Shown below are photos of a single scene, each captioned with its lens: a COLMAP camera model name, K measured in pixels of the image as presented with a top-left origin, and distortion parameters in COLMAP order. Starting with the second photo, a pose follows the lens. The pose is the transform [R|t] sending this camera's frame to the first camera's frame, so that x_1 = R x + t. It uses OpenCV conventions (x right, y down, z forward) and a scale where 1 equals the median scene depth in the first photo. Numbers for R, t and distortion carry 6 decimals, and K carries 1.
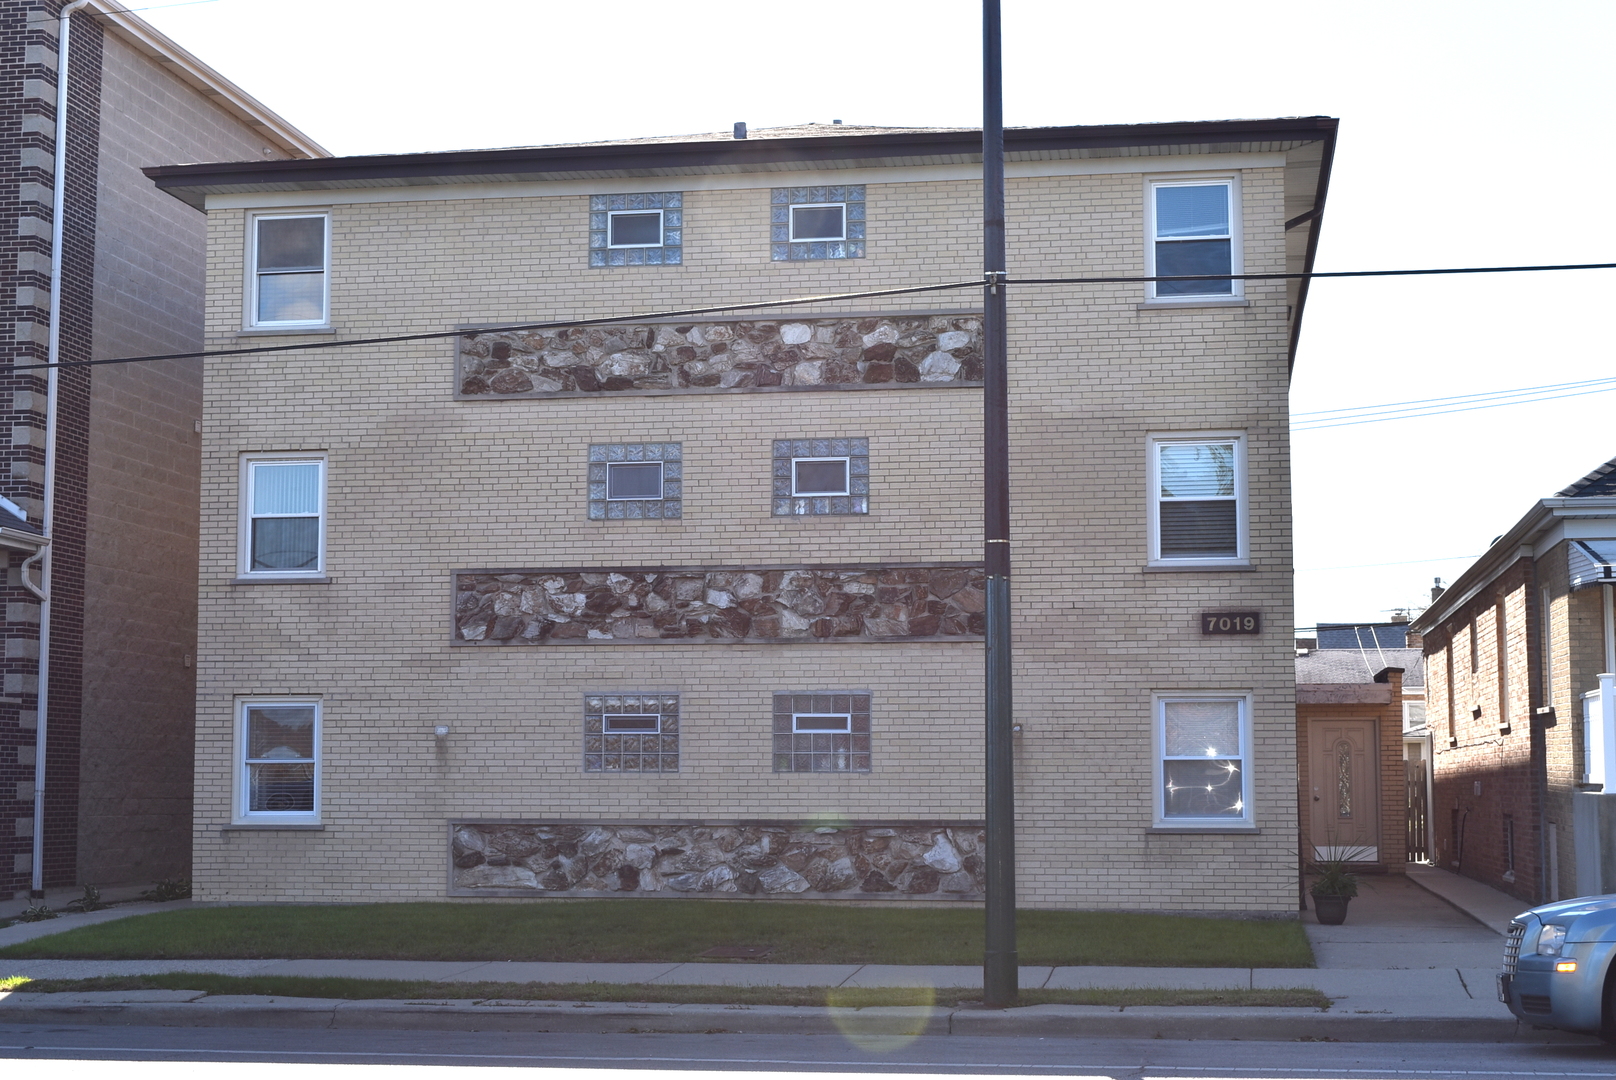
lens RADIAL K [[2486.5, 0, 809.8], [0, 2486.5, 536.1], [0, 0, 1]] dist [-0.000997, 0.000000]
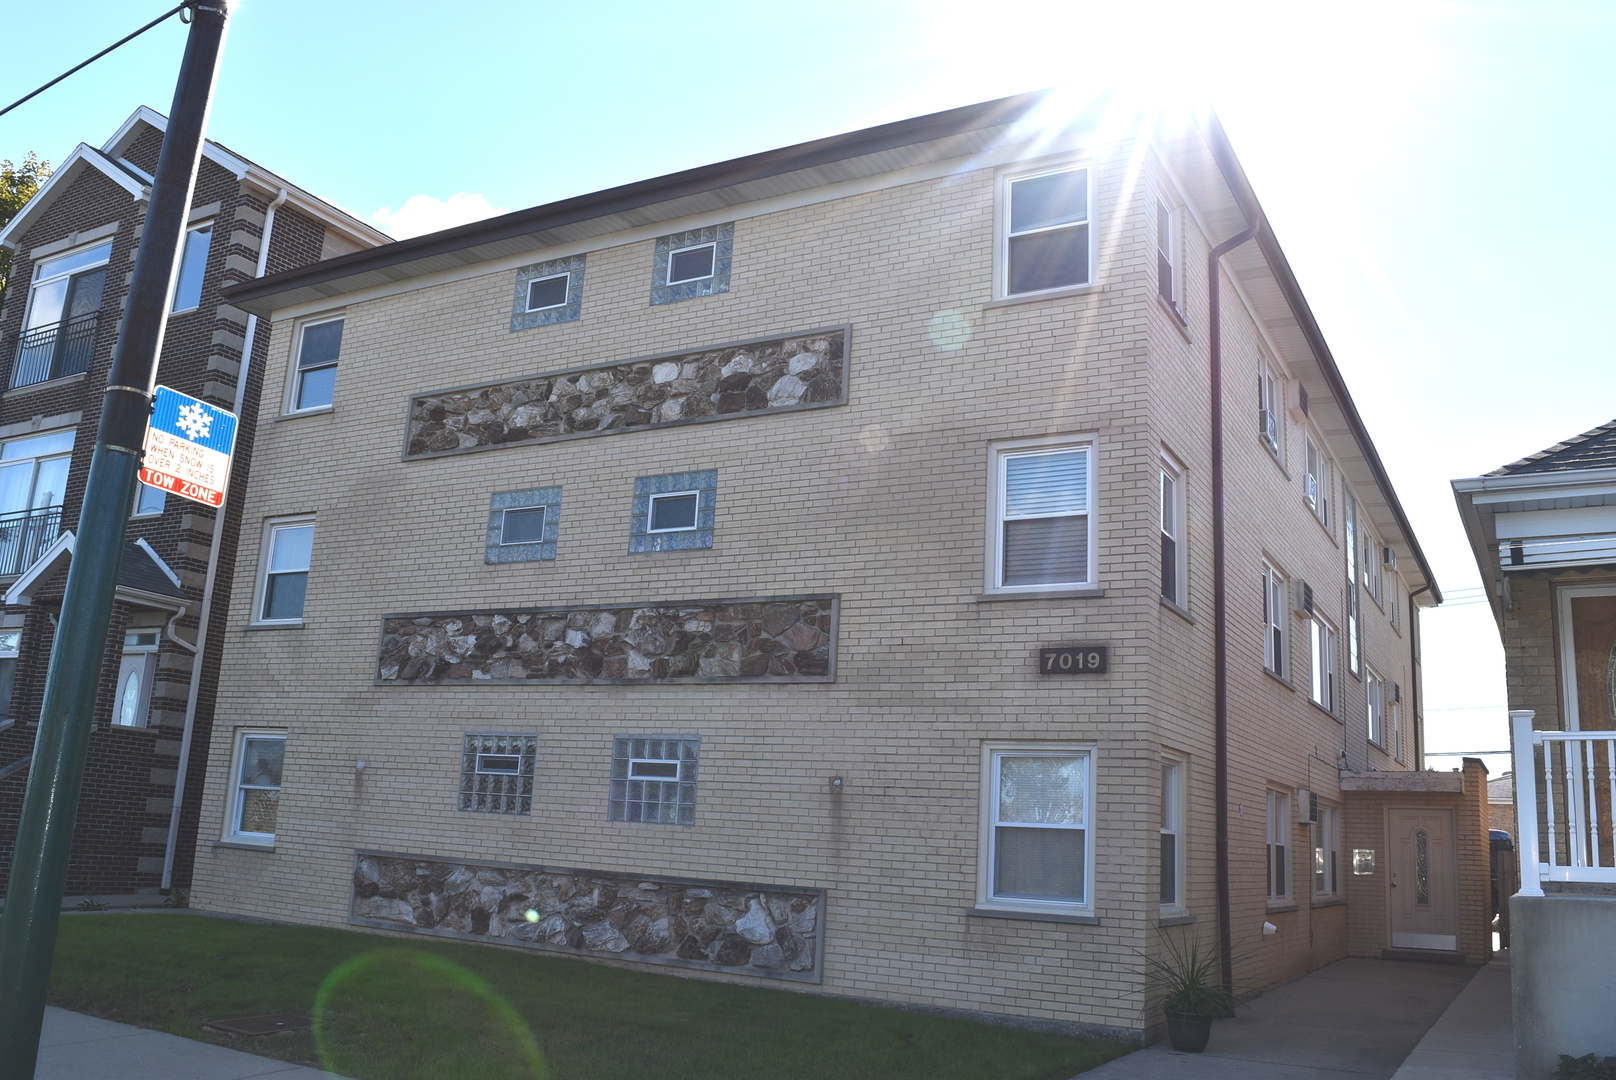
lens RADIAL K [[1342.6, 0, 808.2], [0, 1342.6, 535.0], [0, 0, 1]] dist [-0.088065, 0.006364]
pose [[0.934851, -0.027208, -0.353996, 0.238349], [-0.020361, 0.991310, -0.129960, 0.051729], [0.354456, 0.128701, 0.926173, 0.541264]]
